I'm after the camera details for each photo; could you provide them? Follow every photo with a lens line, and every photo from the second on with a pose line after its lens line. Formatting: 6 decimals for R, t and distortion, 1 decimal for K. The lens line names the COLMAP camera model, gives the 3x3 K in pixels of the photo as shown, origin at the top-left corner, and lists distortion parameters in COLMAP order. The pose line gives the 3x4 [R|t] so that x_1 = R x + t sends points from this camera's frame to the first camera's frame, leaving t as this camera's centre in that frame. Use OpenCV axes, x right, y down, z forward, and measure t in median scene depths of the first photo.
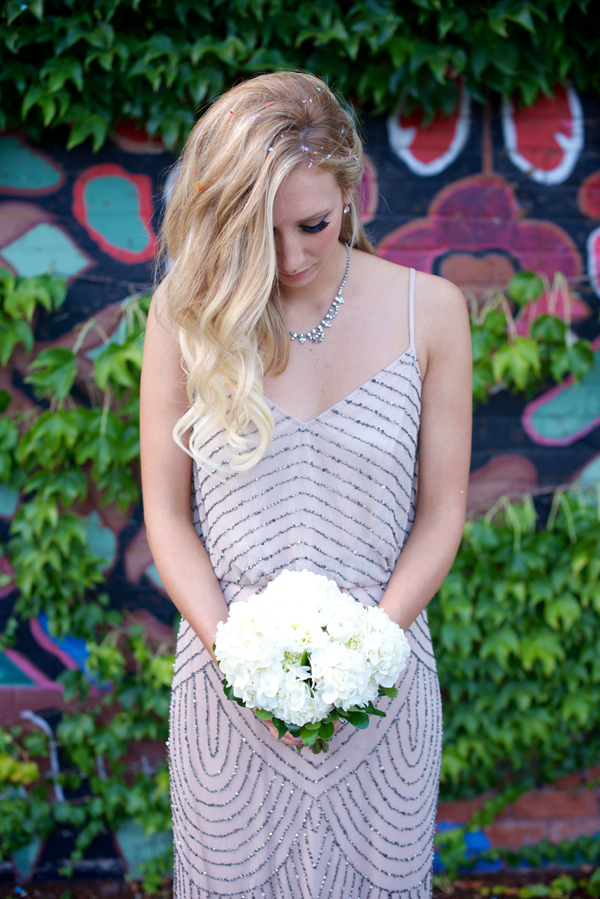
lens RADIAL K [[1320.2, 0, 294.4], [0, 1320.2, 445.2], [0, 0, 1]] dist [-0.114120, 0.000000]
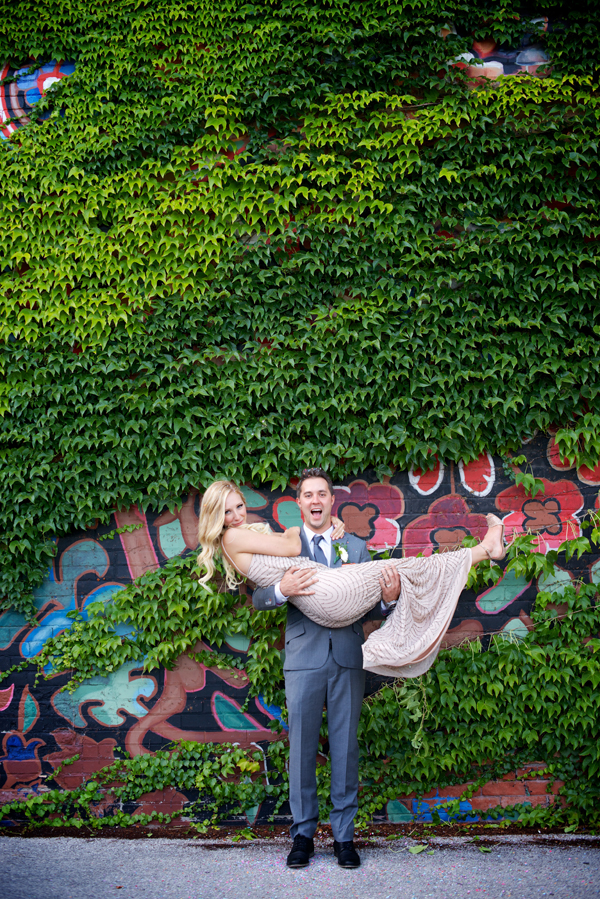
lens RADIAL K [[1320.2, 0, 306.8], [0, 1320.2, 453.8], [0, 0, 1]] dist [-0.114120, 0.000000]
pose [[0.995387, -0.037159, -0.088456, 0.100182], [0.018397, 0.978768, -0.204143, 0.186937], [0.094164, 0.201574, 0.974937, -1.266924]]
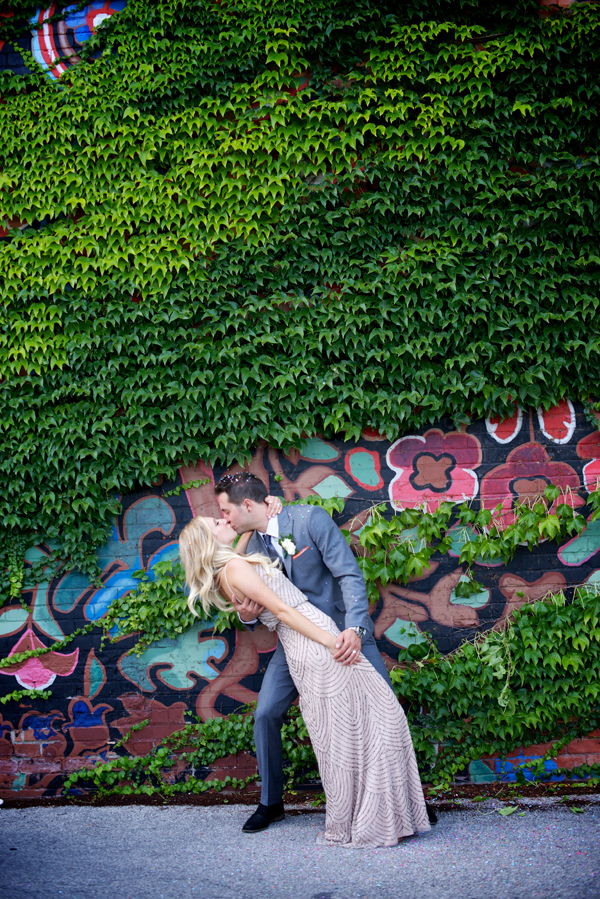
lens RADIAL K [[1320.2, 0, 302.2], [0, 1320.2, 454.1], [0, 0, 1]] dist [-0.114120, 0.000000]
pose [[0.993853, -0.052478, -0.097480, -0.020752], [0.034980, 0.984260, -0.173229, 0.179233], [0.105037, 0.168754, 0.980046, -1.184356]]
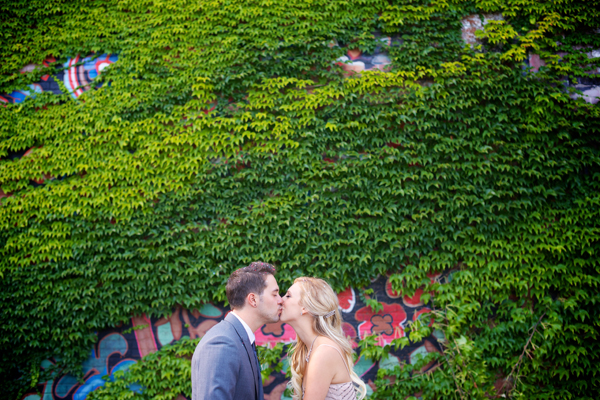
lens RADIAL K [[881.1, 0, 303.2], [0, 881.1, 200.1], [0, 0, 1]] dist [-0.114120, 0.000000]
pose [[0.998981, -0.022332, -0.039220, 0.177170], [0.009493, 0.953534, -0.301135, 0.267017], [0.044123, 0.300456, 0.952775, -1.598385]]
